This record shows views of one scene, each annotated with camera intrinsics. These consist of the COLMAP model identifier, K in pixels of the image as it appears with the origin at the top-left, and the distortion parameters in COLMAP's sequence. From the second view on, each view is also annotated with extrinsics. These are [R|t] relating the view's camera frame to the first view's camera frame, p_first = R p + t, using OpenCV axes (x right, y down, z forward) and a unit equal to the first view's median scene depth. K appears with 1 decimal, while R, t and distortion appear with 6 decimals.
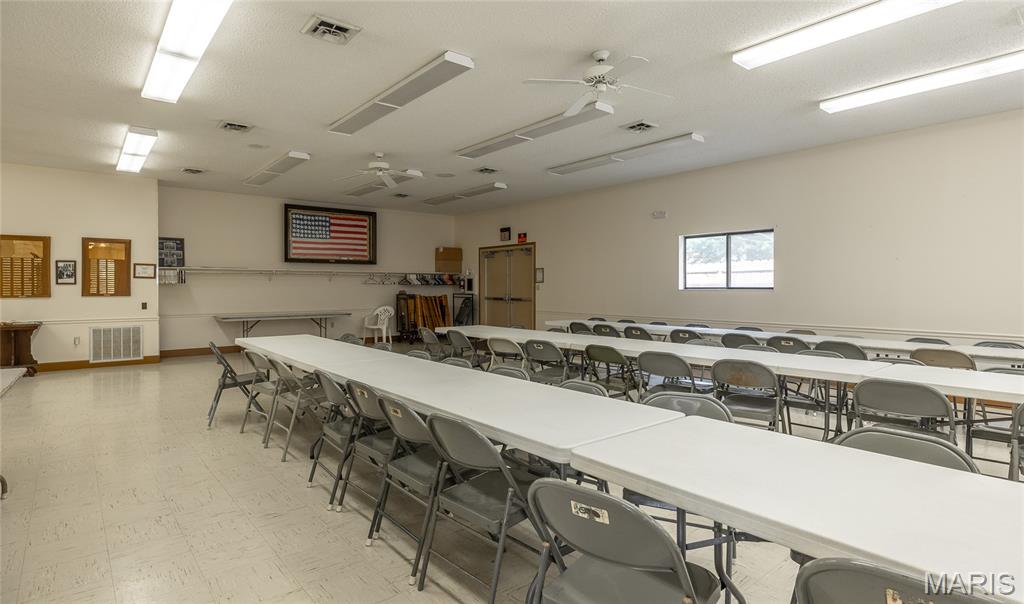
lens RADIAL K [[528.8, 0, 514.7], [0, 528.8, 282.9], [0, 0, 1]] dist [0.002582, 0.000059]
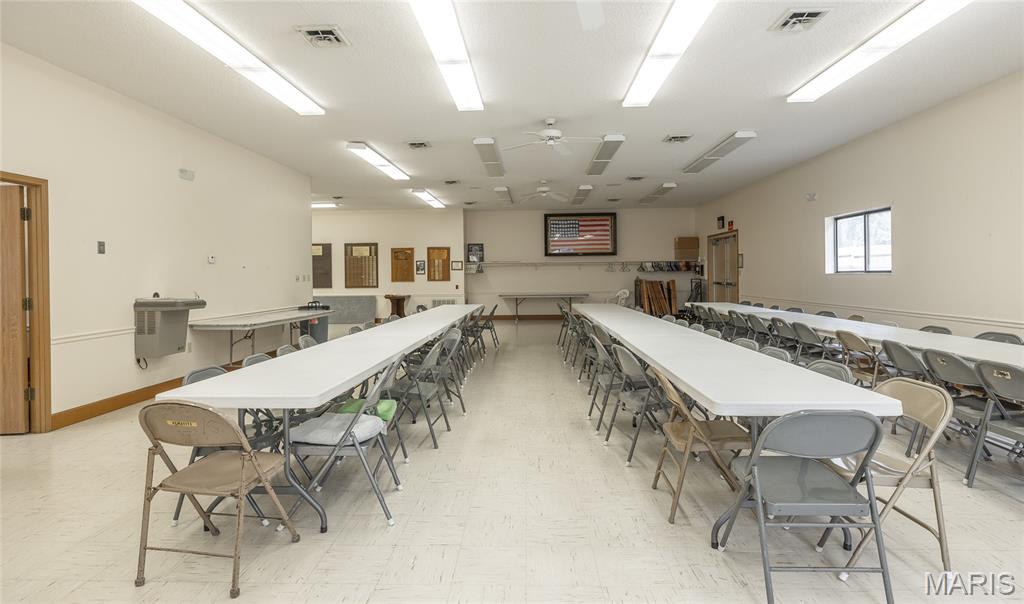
lens RADIAL K [[528.8, 0, 514.7], [0, 528.8, 282.9], [0, 0, 1]] dist [0.002582, 0.000059]
pose [[0.742372, 0.001878, -0.669986, 0.527872], [0.016500, 0.999642, 0.021084, -0.000413], [0.669785, -0.026707, 0.742075, -0.097015]]
